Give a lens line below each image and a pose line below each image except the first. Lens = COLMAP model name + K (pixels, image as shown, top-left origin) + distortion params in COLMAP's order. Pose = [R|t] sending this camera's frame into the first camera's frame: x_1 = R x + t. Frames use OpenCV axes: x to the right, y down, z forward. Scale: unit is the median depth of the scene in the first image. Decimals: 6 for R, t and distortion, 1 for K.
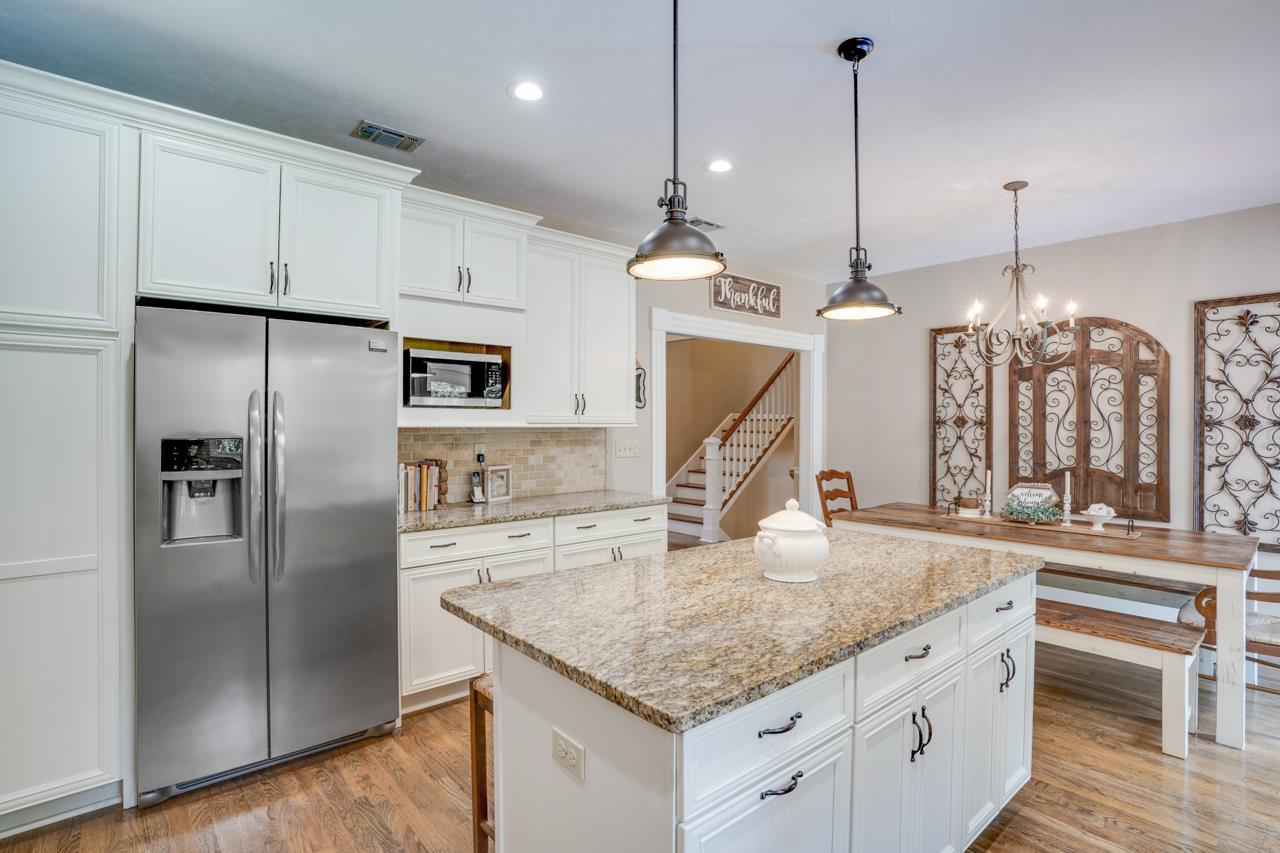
lens RADIAL K [[633.8, 0, 641.4], [0, 633.8, 412.5], [0, 0, 1]] dist [-0.082019, 0.036227]
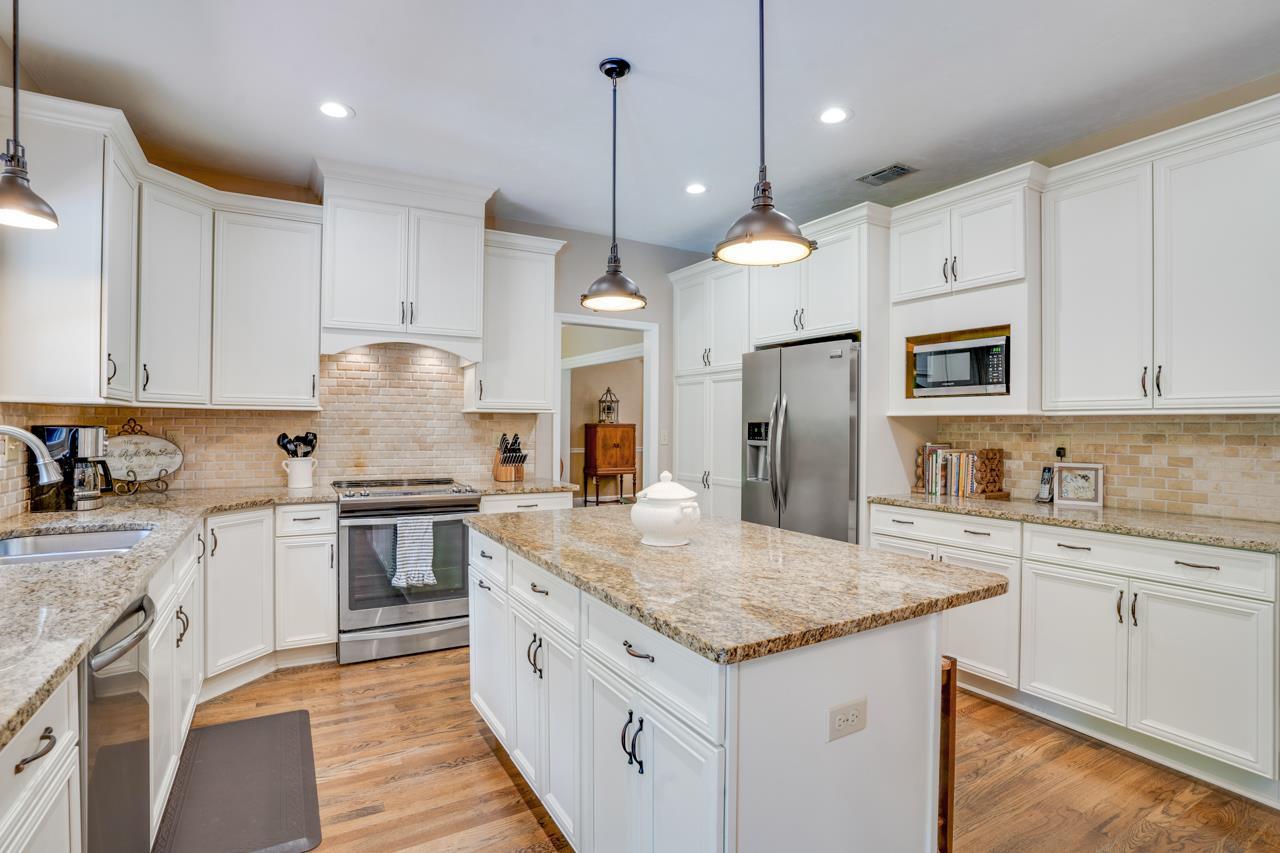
lens RADIAL K [[633.8, 0, 641.4], [0, 633.8, 412.5], [0, 0, 1]] dist [-0.082019, 0.036227]
pose [[-0.195503, -0.023123, -0.980431, 0.638777], [0.008460, 0.999645, -0.025263, 0.032212], [0.980667, -0.013234, -0.195238, 0.566569]]
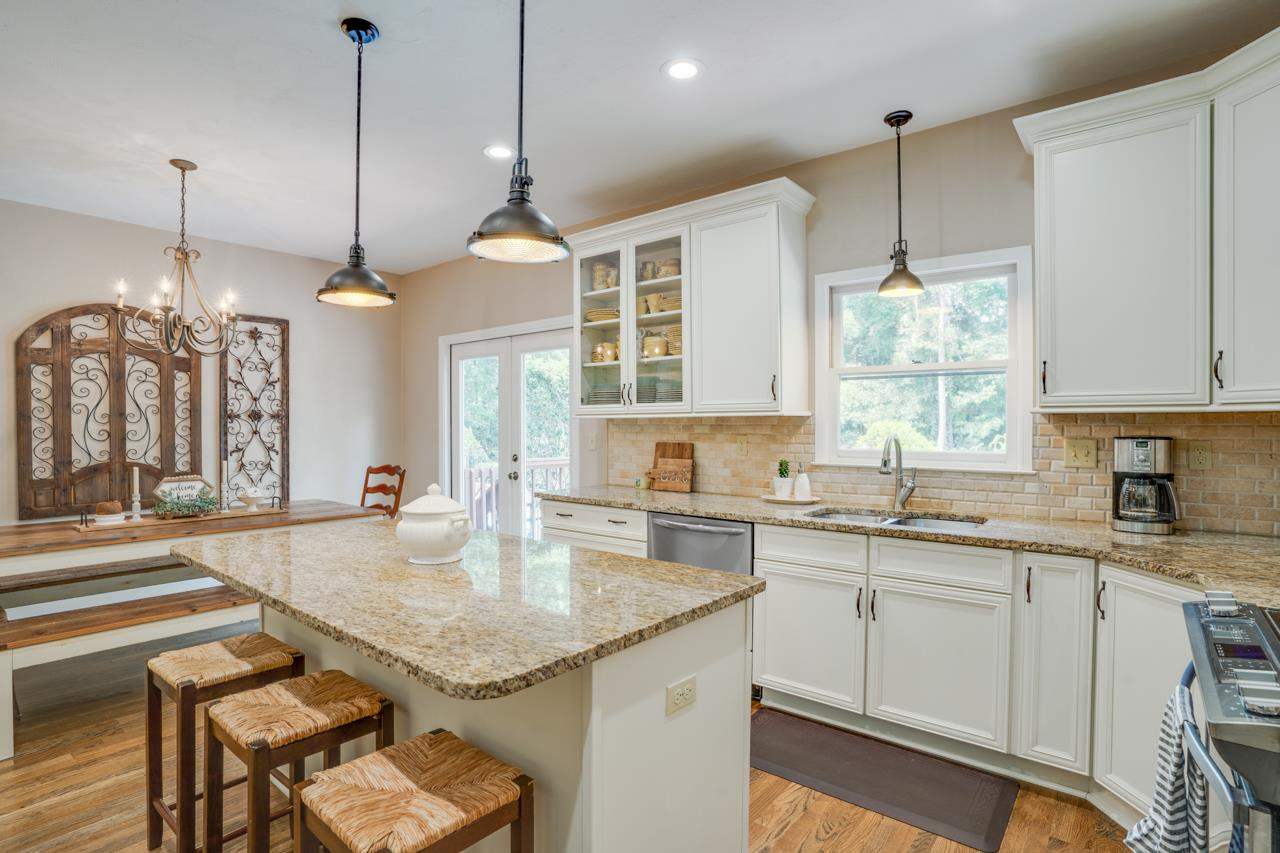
lens RADIAL K [[633.8, 0, 641.4], [0, 633.8, 412.5], [0, 0, 1]] dist [-0.082019, 0.036227]
pose [[-0.172485, 0.014212, 0.984910, -0.393740], [-0.014727, 0.999747, -0.017005, 0.018876], [-0.984902, -0.017438, -0.172232, 0.408738]]
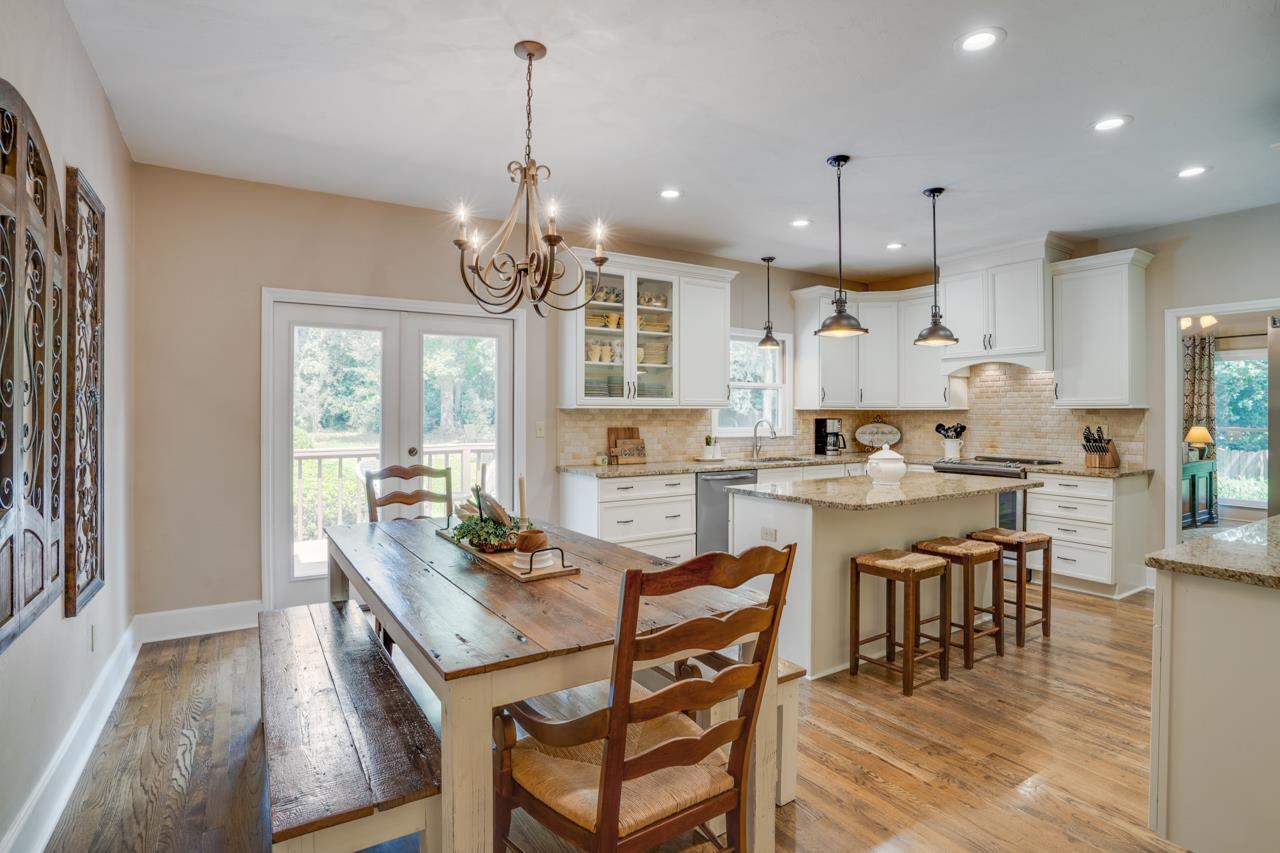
lens RADIAL K [[633.8, 0, 641.4], [0, 633.8, 412.5], [0, 0, 1]] dist [-0.082019, 0.036227]
pose [[-0.988099, -0.005362, 0.153728, 0.333607], [-0.007799, 0.999853, -0.015254, 0.036924], [-0.153624, -0.016271, -0.987995, 1.472921]]
